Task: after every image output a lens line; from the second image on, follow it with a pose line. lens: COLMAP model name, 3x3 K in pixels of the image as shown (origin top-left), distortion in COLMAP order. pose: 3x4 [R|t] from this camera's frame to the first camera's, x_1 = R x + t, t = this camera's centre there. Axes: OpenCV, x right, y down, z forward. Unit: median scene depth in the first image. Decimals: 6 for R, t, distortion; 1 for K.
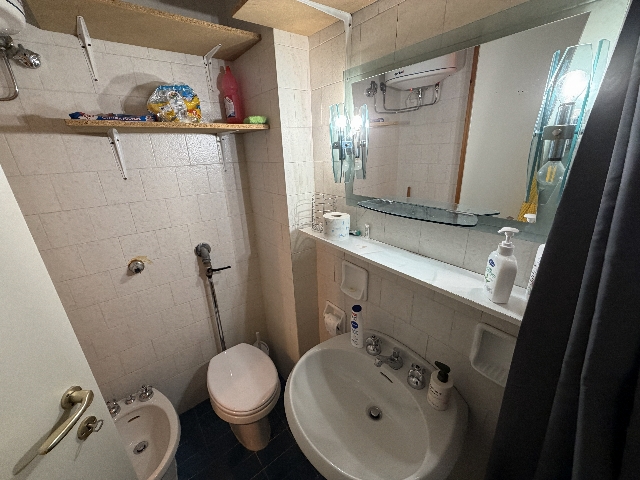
lens RADIAL K [[254.6, 0, 319.7], [0, 254.6, 241.9], [0, 0, 1]] dist [-0.002019, 0.000220]
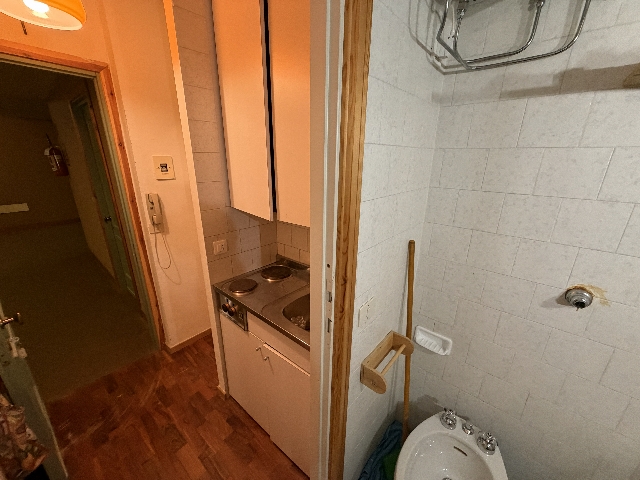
lens RADIAL K [[254.6, 0, 320.2], [0, 254.6, 239.5], [0, 0, 1]] dist [-0.002019, 0.000220]
pose [[0.193998, 0.339098, -0.920531, -0.314040], [-0.352422, 0.899806, 0.257192, 0.030659], [0.915513, 0.274521, 0.294066, 0.166618]]
